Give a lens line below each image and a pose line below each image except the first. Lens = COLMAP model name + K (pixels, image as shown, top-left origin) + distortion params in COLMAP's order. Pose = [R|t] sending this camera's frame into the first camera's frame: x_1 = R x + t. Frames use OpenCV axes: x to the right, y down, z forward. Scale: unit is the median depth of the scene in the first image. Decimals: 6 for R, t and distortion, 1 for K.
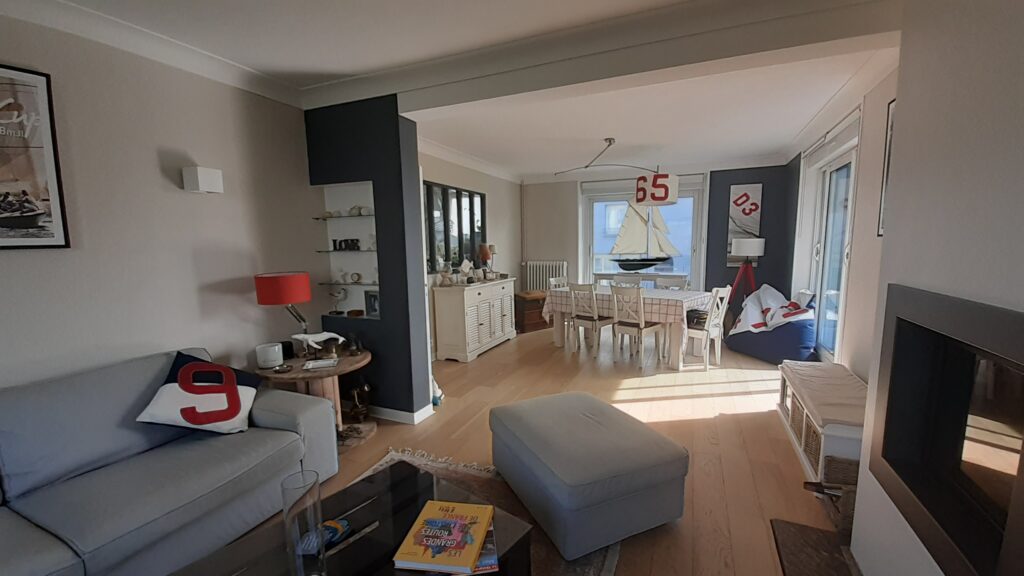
lens RADIAL K [[403.5, 0, 519.0], [0, 403.5, 294.4], [0, 0, 1]] dist [0.001888, -0.003008]
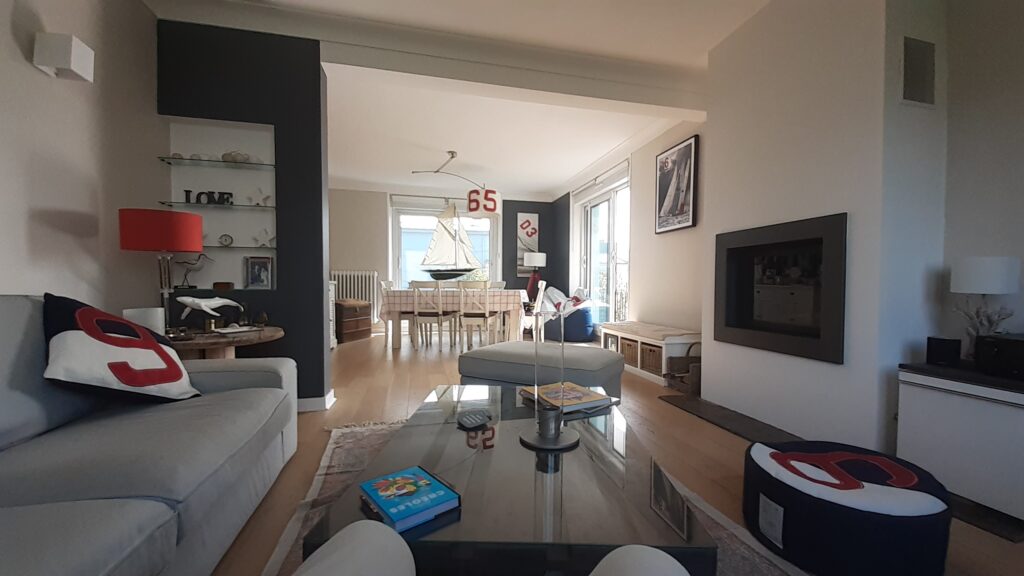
lens RADIAL K [[403.5, 0, 517.1], [0, 403.5, 292.2], [0, 0, 1]] dist [0.001888, -0.003008]
pose [[0.798821, 0.007643, 0.601520, -0.302320], [0.056659, 0.994518, -0.087880, 0.113590], [-0.598894, 0.104282, 0.794009, 0.030461]]
